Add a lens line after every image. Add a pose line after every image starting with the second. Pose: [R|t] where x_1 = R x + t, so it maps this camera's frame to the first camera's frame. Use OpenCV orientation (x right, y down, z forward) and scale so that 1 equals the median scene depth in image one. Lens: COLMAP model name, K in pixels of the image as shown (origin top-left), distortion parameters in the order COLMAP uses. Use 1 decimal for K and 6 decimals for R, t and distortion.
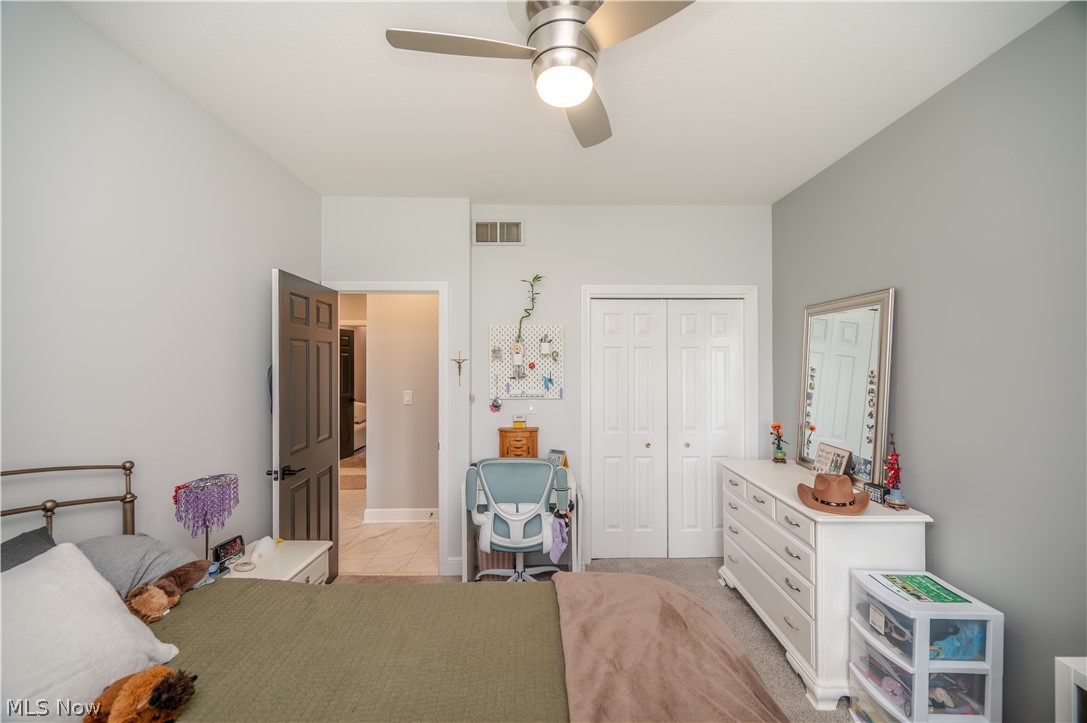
lens RADIAL K [[427.9, 0, 543.5], [0, 427.9, 361.5], [0, 0, 1]] dist [-0.000971, -0.000108]
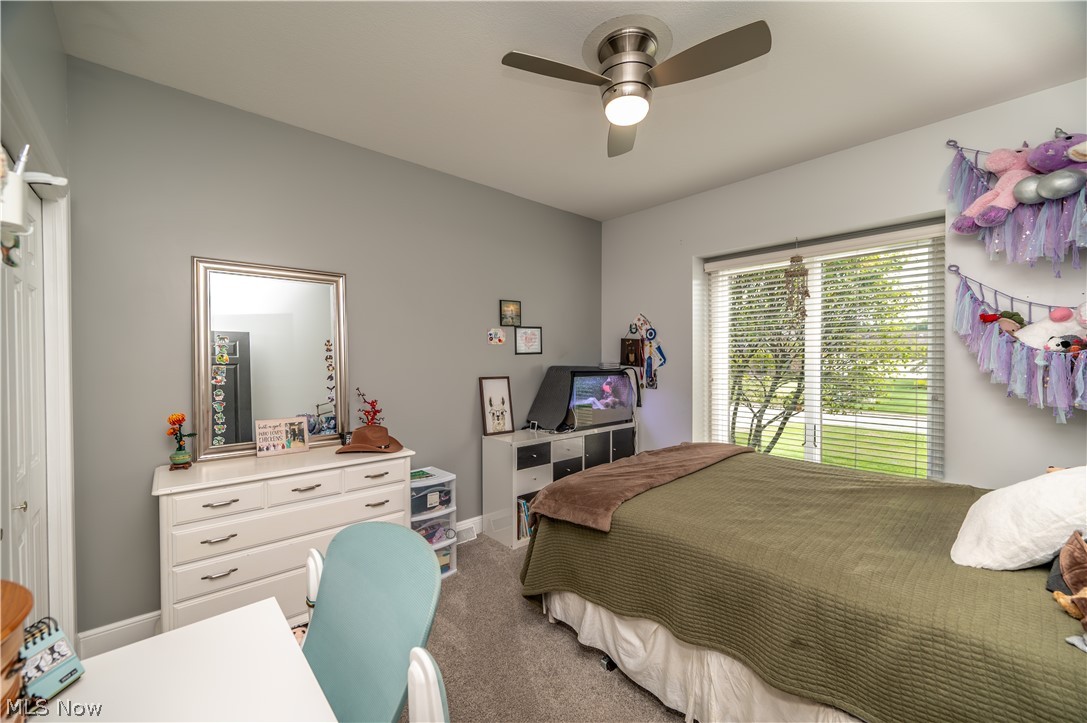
lens RADIAL K [[427.9, 0, 543.5], [0, 427.9, 361.5], [0, 0, 1]] dist [-0.000971, -0.000108]
pose [[-0.678920, -0.008005, 0.734169, -0.482499], [0.001608, 0.999922, 0.012389, 0.067088], [-0.734211, 0.009592, -0.678854, 1.362874]]
